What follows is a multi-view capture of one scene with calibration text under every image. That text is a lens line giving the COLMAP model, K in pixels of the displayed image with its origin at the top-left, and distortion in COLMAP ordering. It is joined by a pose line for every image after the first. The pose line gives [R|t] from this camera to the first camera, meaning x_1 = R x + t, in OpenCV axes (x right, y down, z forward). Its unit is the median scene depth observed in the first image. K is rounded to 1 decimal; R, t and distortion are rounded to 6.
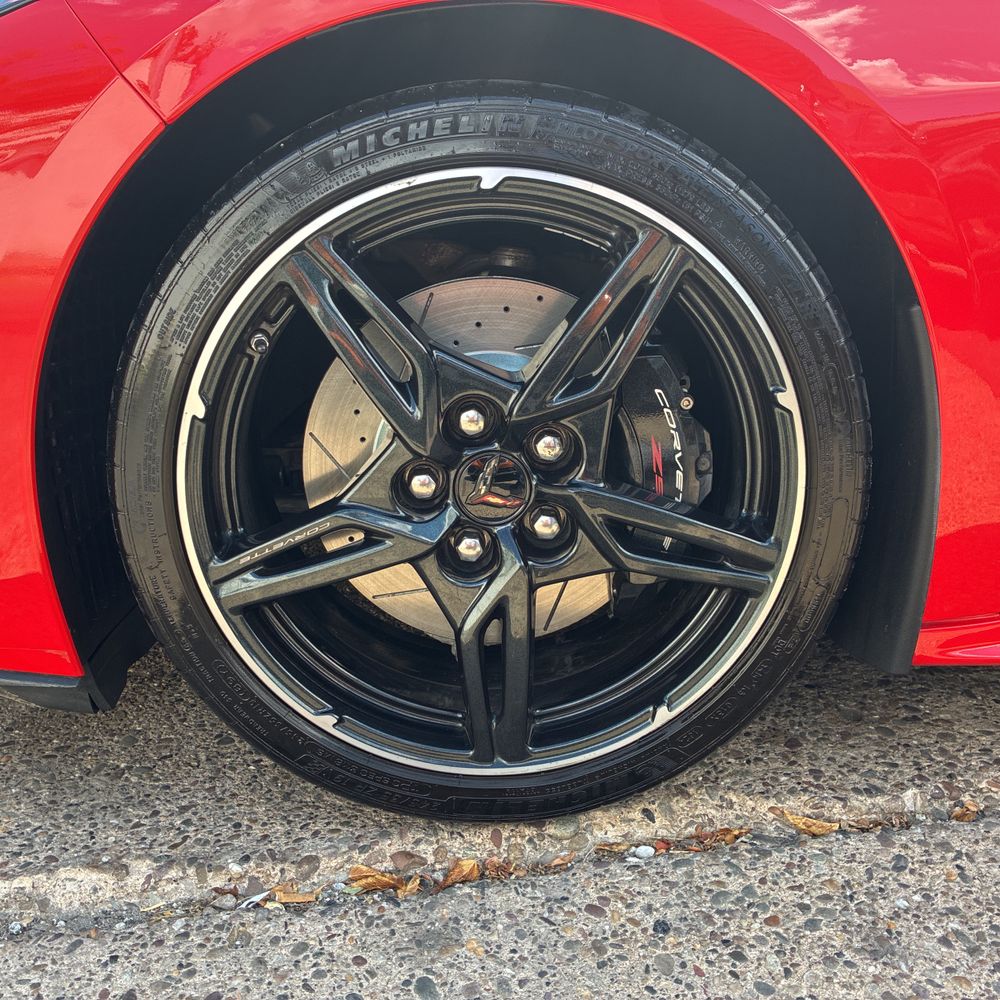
lens RADIAL K [[990.1, 0, 496.5], [0, 990.1, 506.7], [0, 0, 1]] dist [0.013320, 0.000000]
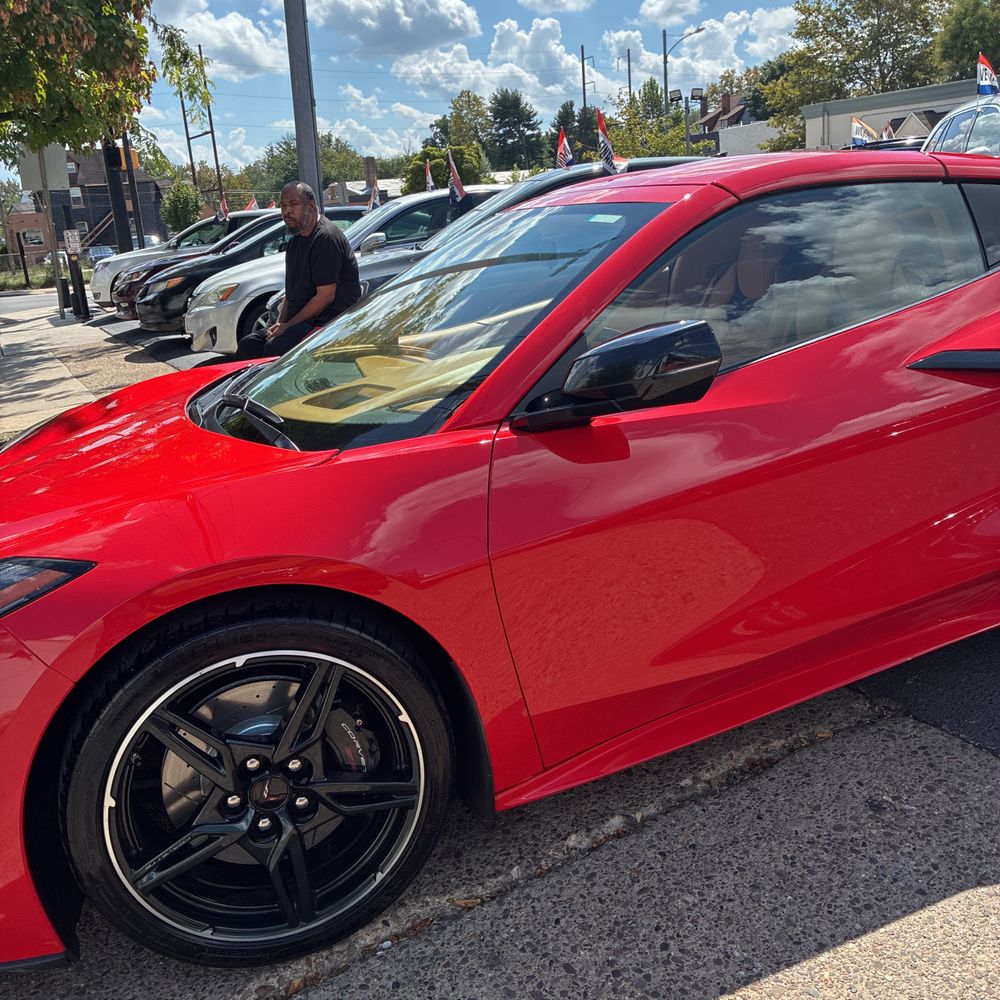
lens RADIAL K [[990.1, 0, 496.1], [0, 990.1, 491.7], [0, 0, 1]] dist [0.013320, 0.000000]
pose [[0.948003, -0.199498, 0.247974, 0.050020], [0.204288, 0.978889, 0.006539, -0.506265], [-0.244043, 0.044459, 0.968745, -1.008121]]
